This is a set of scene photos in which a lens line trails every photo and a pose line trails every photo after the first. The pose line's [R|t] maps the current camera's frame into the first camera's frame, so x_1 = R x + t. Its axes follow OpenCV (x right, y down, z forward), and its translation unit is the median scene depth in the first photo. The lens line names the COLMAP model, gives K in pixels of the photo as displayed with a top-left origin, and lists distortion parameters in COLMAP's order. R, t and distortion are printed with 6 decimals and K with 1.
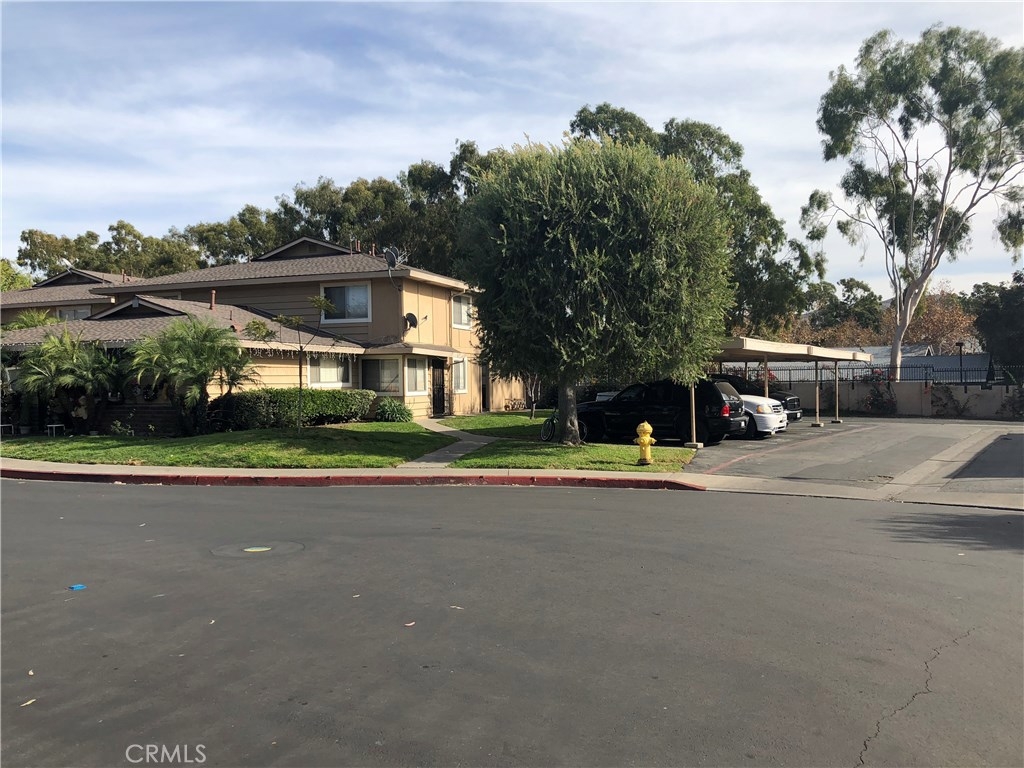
lens RADIAL K [[857.2, 0, 495.9], [0, 857.2, 389.6], [0, 0, 1]] dist [0.033222, -0.036621]
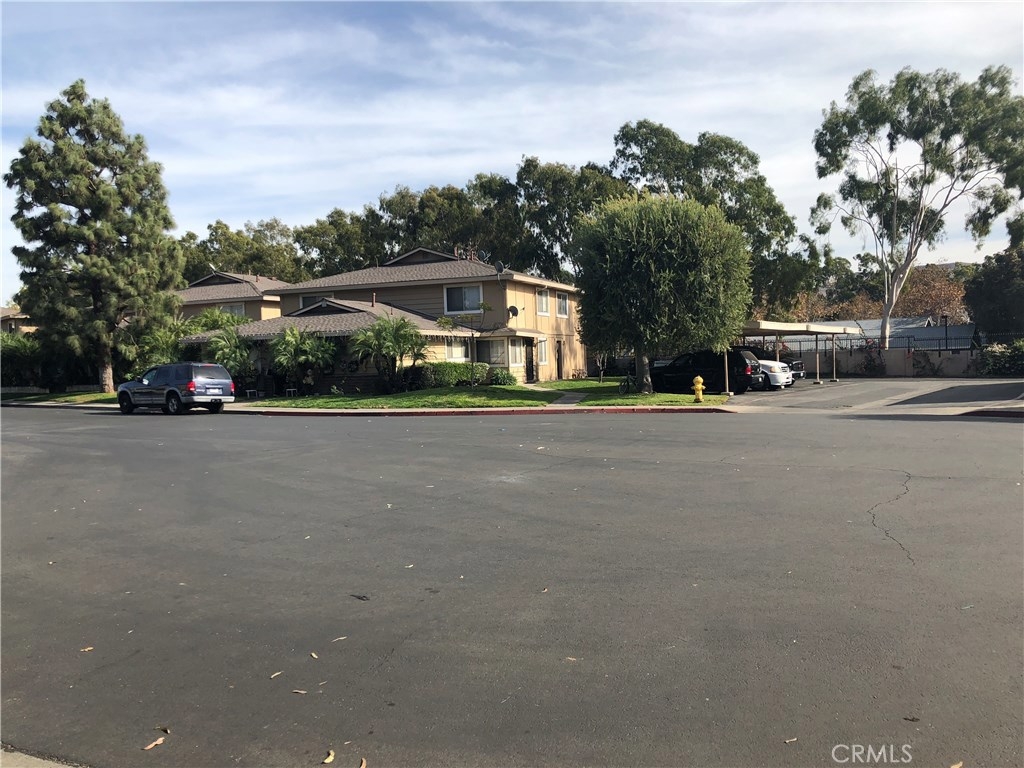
lens RADIAL K [[857.2, 0, 512.9], [0, 857.2, 384.7], [0, 0, 1]] dist [0.033222, -0.036621]
pose [[0.999764, -0.020869, -0.006076, -0.087844], [0.020984, 0.999588, 0.019586, 0.008333], [0.005665, -0.019708, 0.999790, -0.326904]]
